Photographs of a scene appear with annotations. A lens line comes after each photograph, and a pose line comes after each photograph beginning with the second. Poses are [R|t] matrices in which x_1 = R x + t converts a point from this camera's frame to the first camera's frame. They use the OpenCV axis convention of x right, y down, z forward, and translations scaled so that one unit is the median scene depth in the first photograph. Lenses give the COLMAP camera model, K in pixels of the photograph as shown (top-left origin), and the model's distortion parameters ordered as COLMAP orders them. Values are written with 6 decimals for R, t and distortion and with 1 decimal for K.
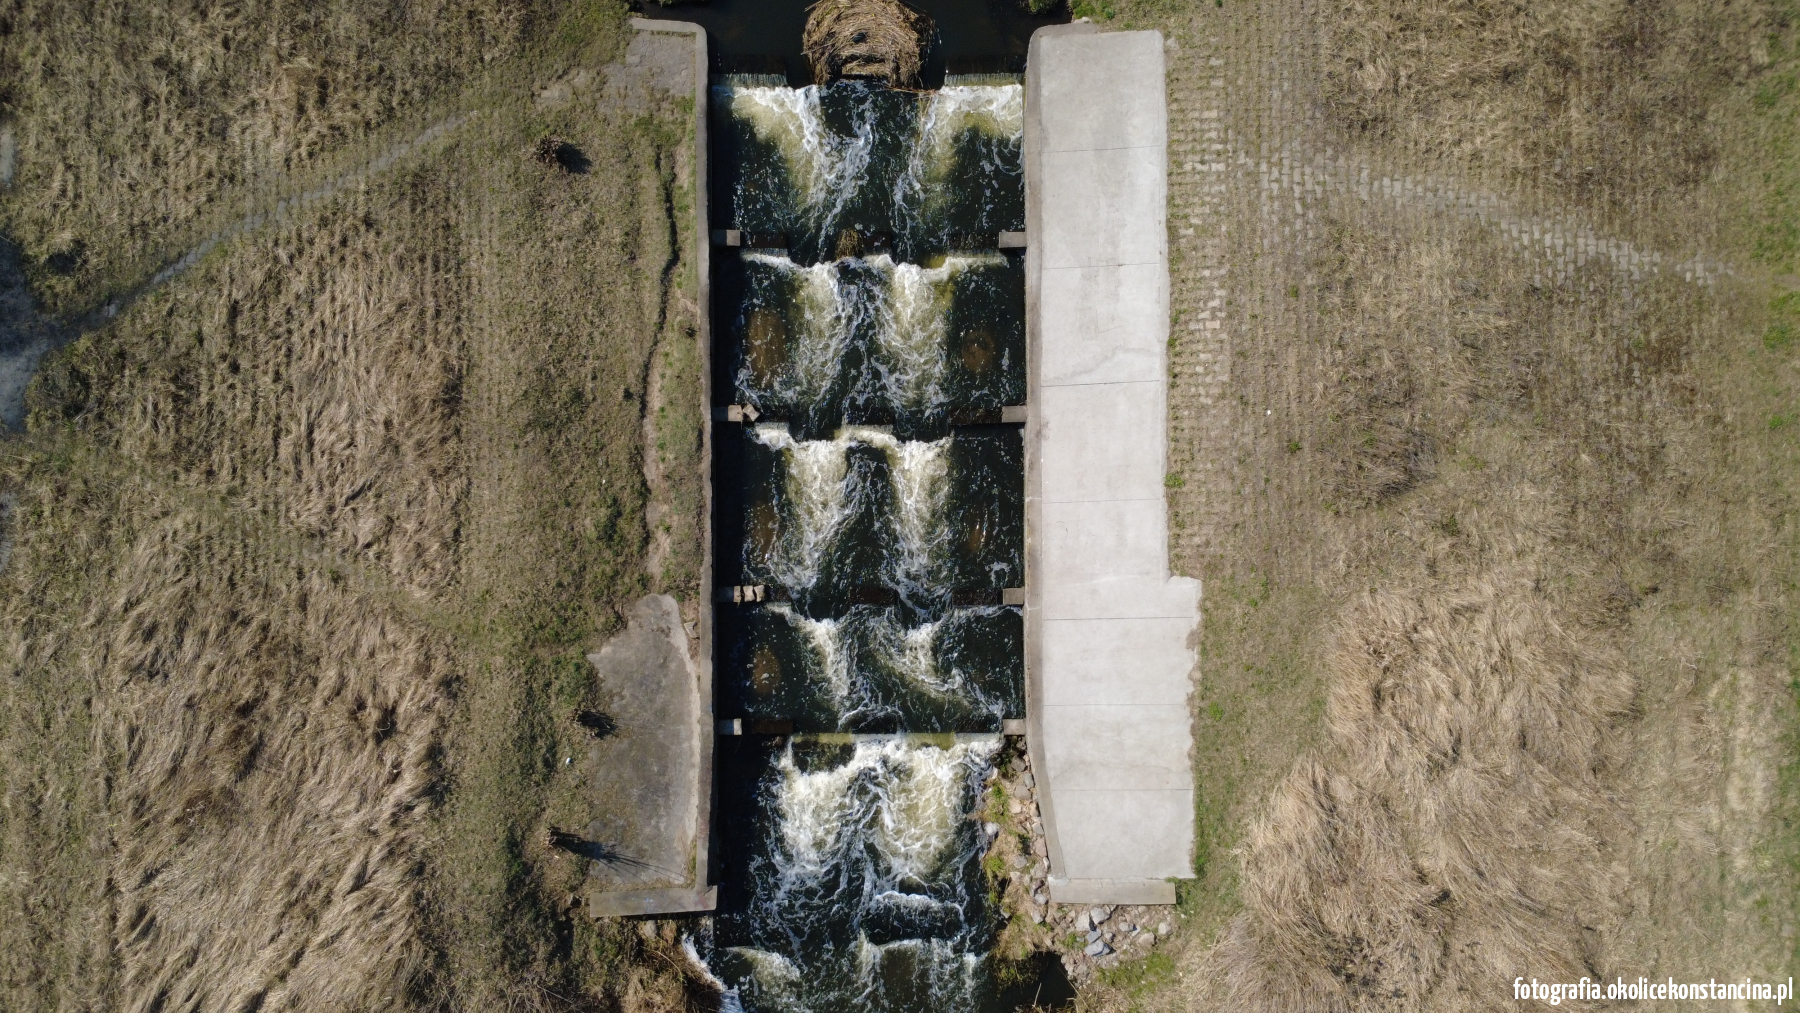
lens RADIAL K [[1316.2, 0, 889.2], [0, 1316.2, 510.7], [0, 0, 1]] dist [0.001689, -0.008478]
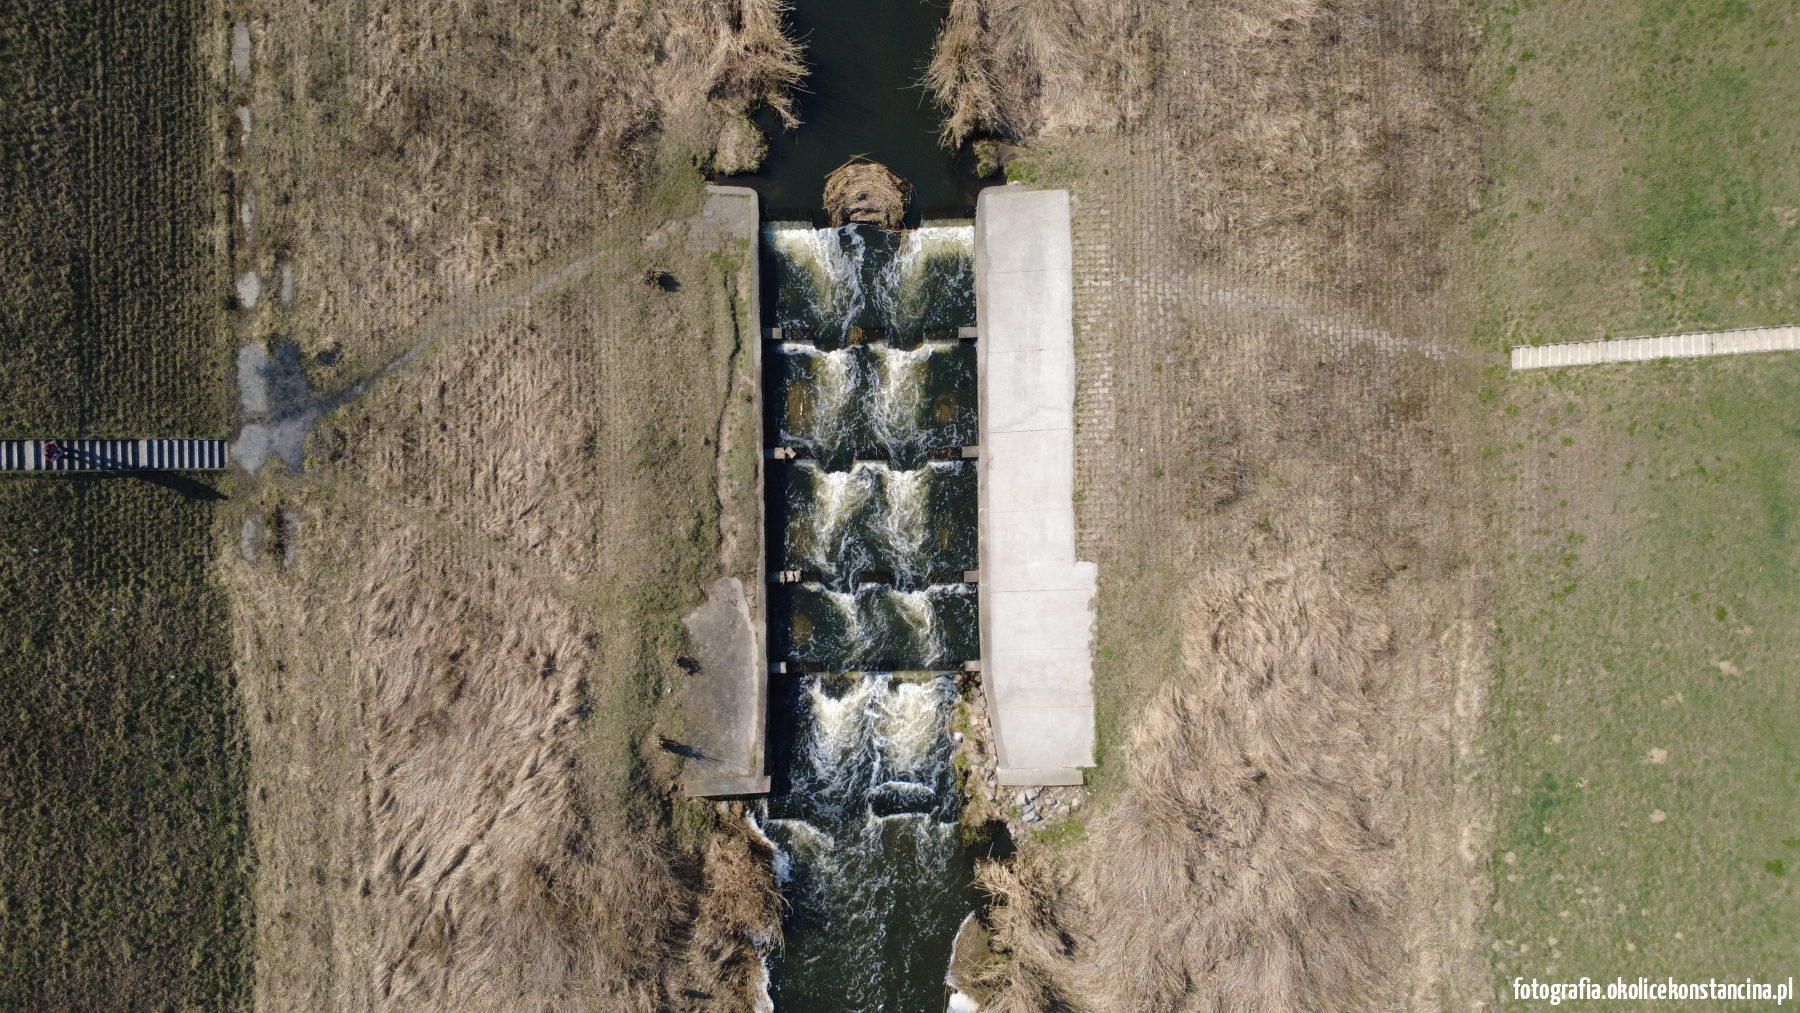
lens RADIAL K [[1316.2, 0, 884.7], [0, 1316.2, 510.3], [0, 0, 1]] dist [0.001689, -0.008478]
pose [[0.999951, -0.009892, -0.000196, -0.000461], [0.009892, 0.999946, 0.003075, -0.014146], [0.000166, -0.003077, 0.999995, -0.474737]]
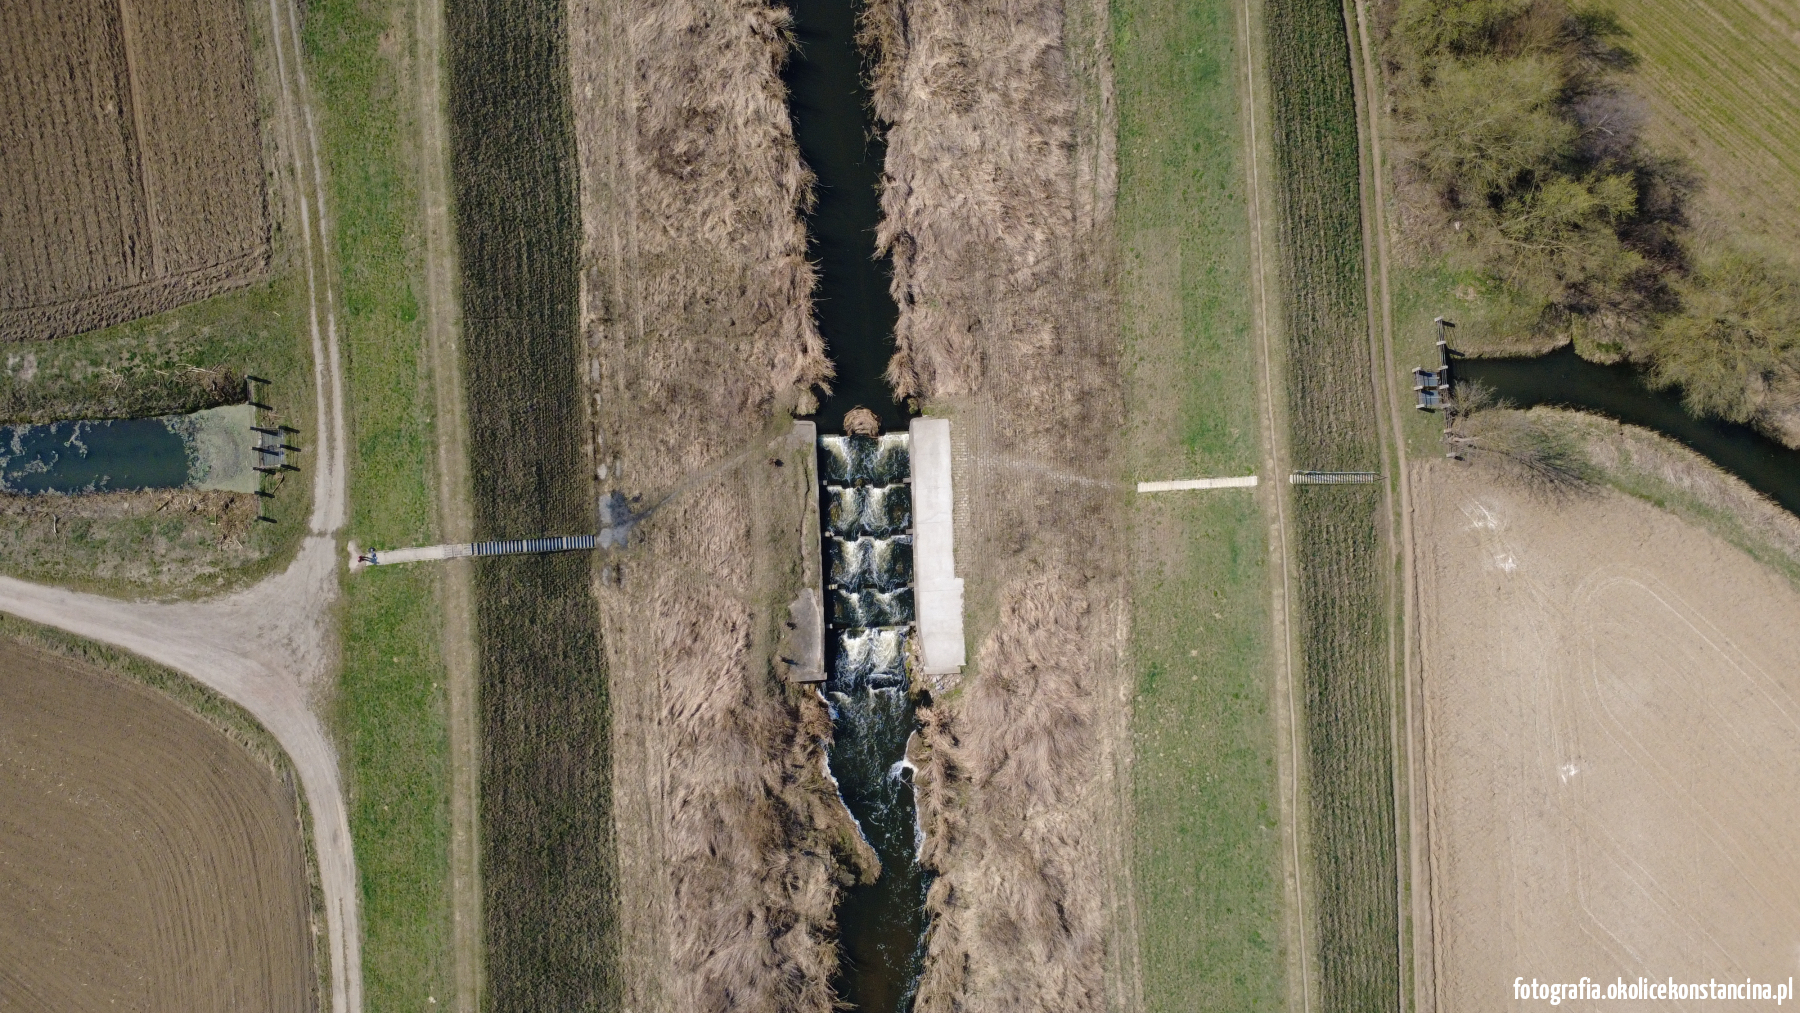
lens RADIAL K [[1316.2, 0, 886.0], [0, 1316.2, 512.6], [0, 0, 1]] dist [0.001689, -0.008478]
pose [[0.999436, -0.033155, 0.005352, 0.018663], [0.033069, 0.999336, 0.015287, -0.181006], [-0.005855, -0.015101, 0.999869, -2.467163]]
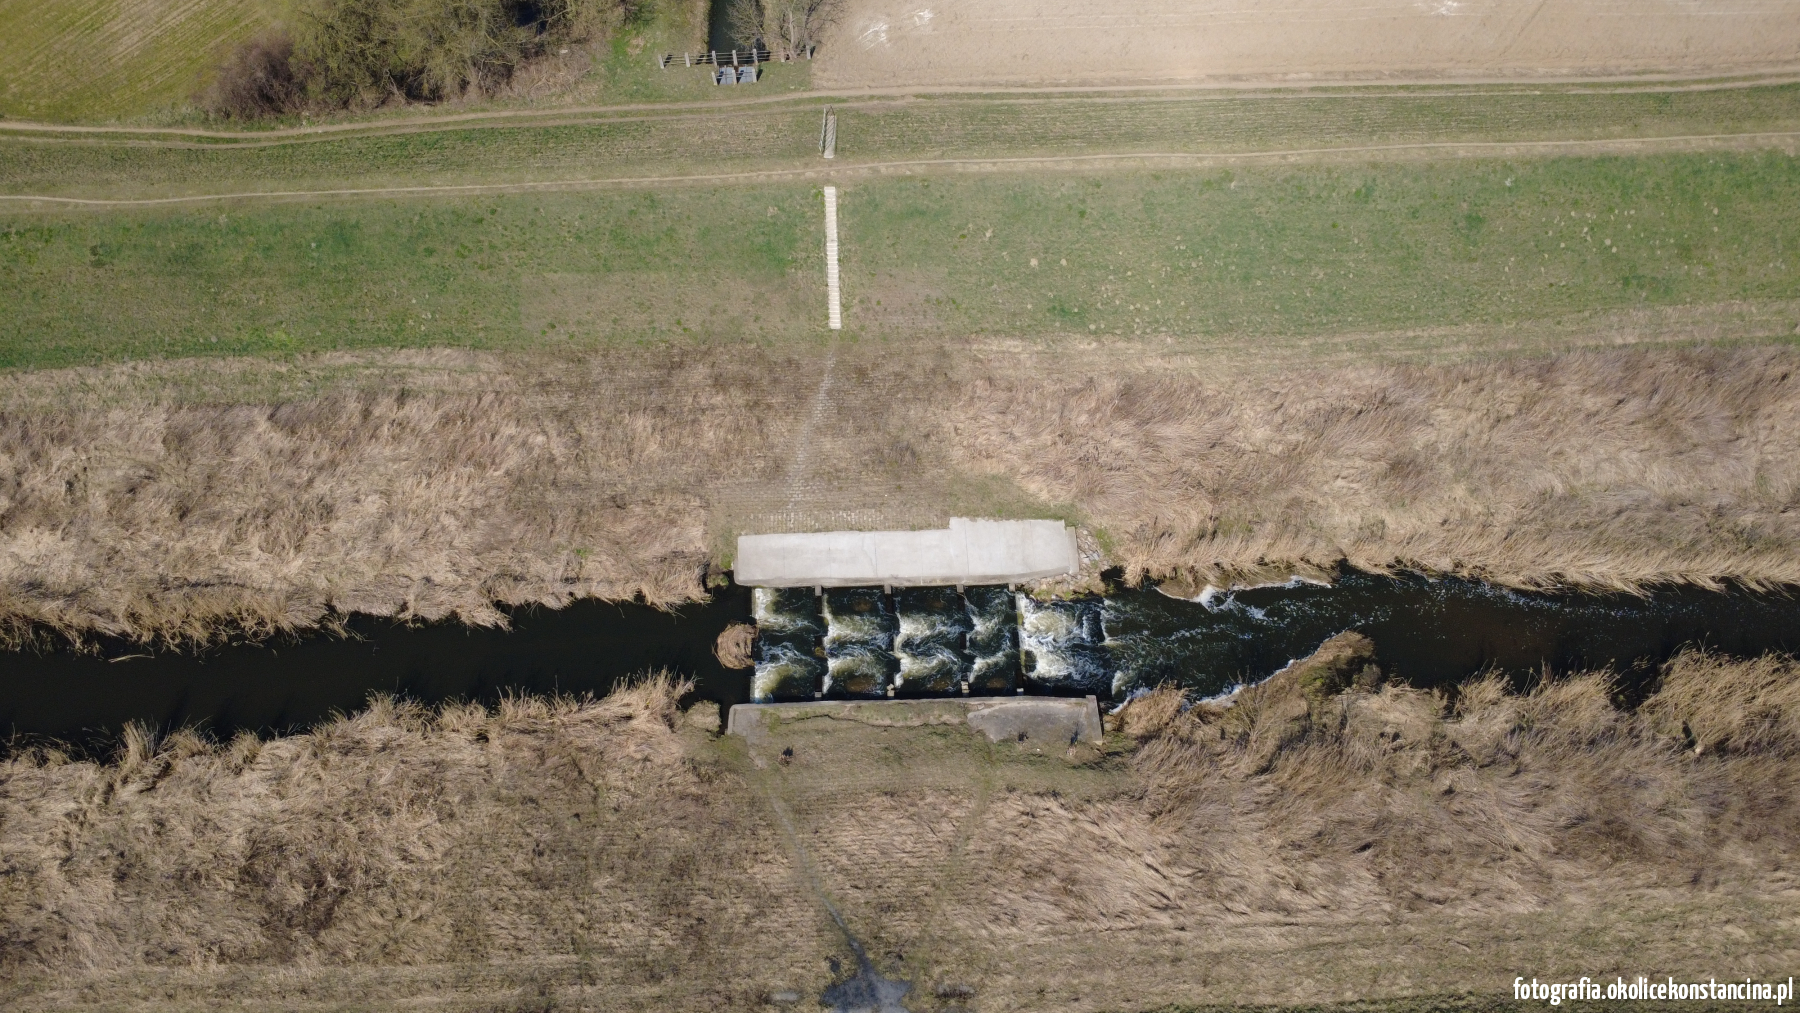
lens RADIAL K [[1316.2, 0, 898.0], [0, 1316.2, 499.4], [0, 0, 1]] dist [0.001689, -0.008478]
pose [[-0.031825, -0.877055, 0.479334, -0.987324], [0.999169, -0.015695, 0.037621, -0.149759], [-0.025473, 0.480133, 0.876826, -1.320004]]
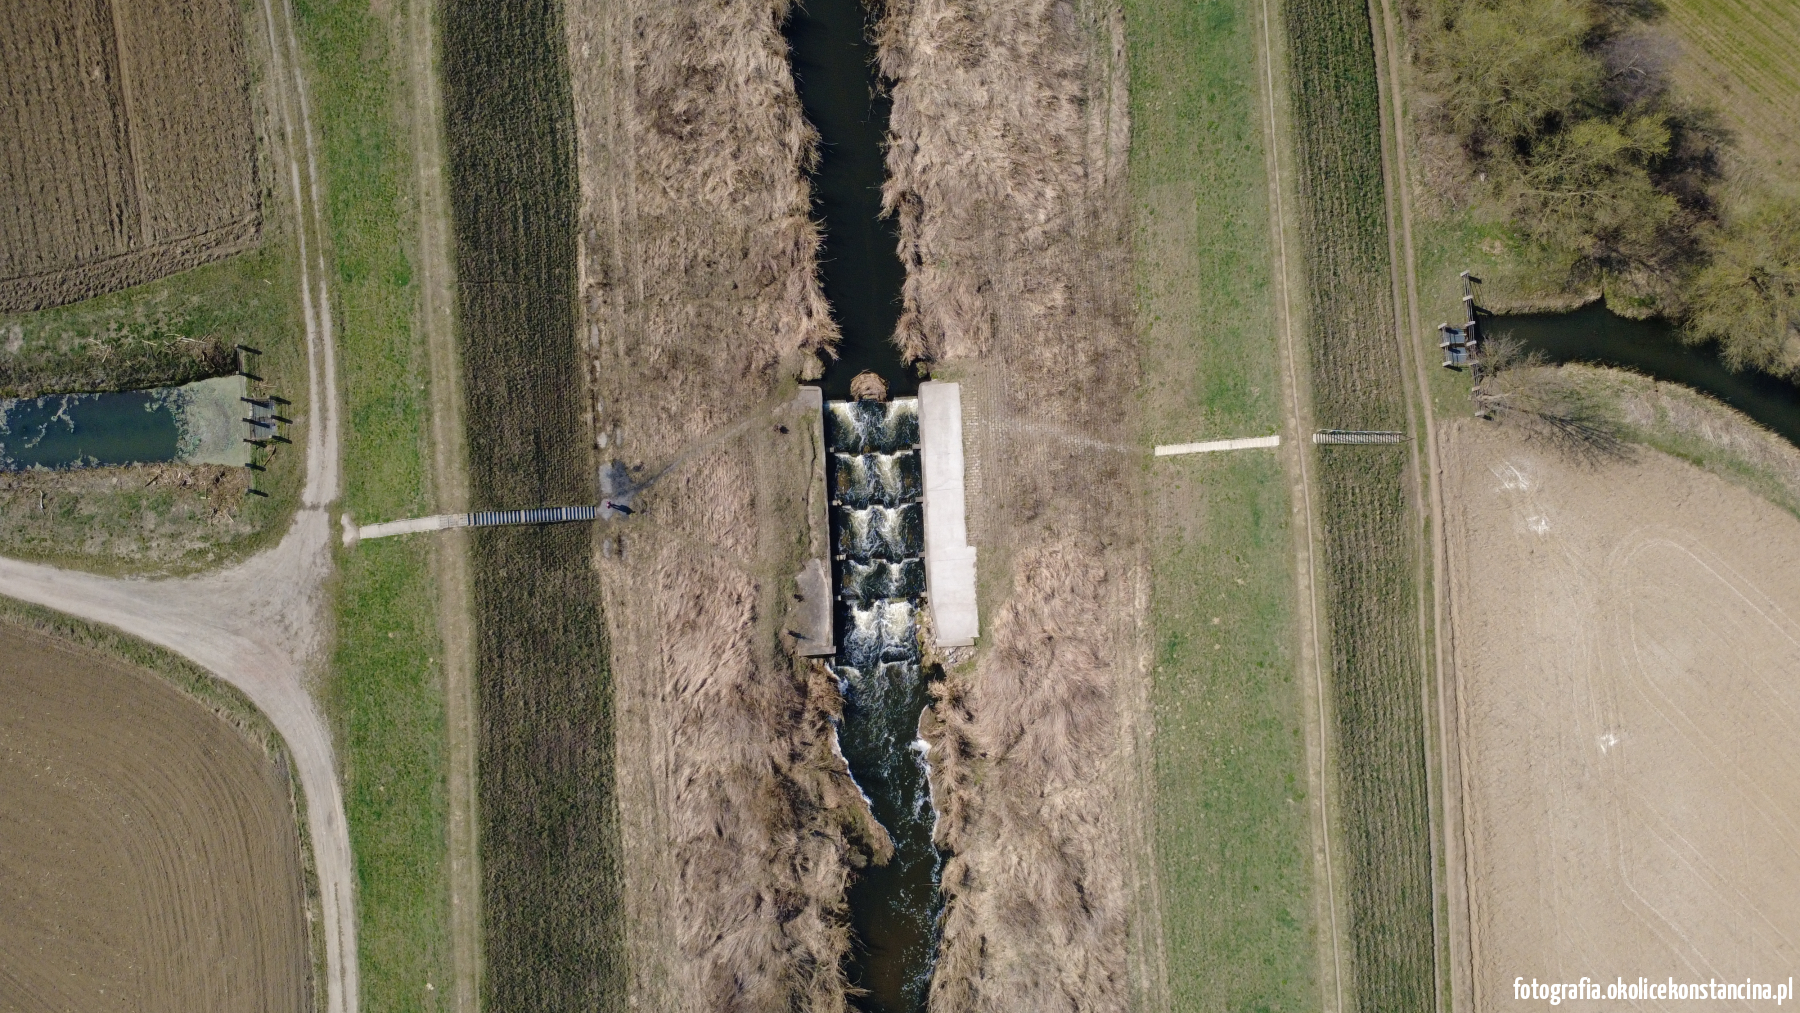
lens RADIAL K [[1316.2, 0, 886.0], [0, 1316.2, 513.3], [0, 0, 1]] dist [0.001689, -0.008478]
pose [[0.999041, -0.043652, -0.003500, 0.022218], [0.043660, 0.999044, 0.002359, -0.051533], [0.003394, -0.002509, 0.999991, -2.358472]]
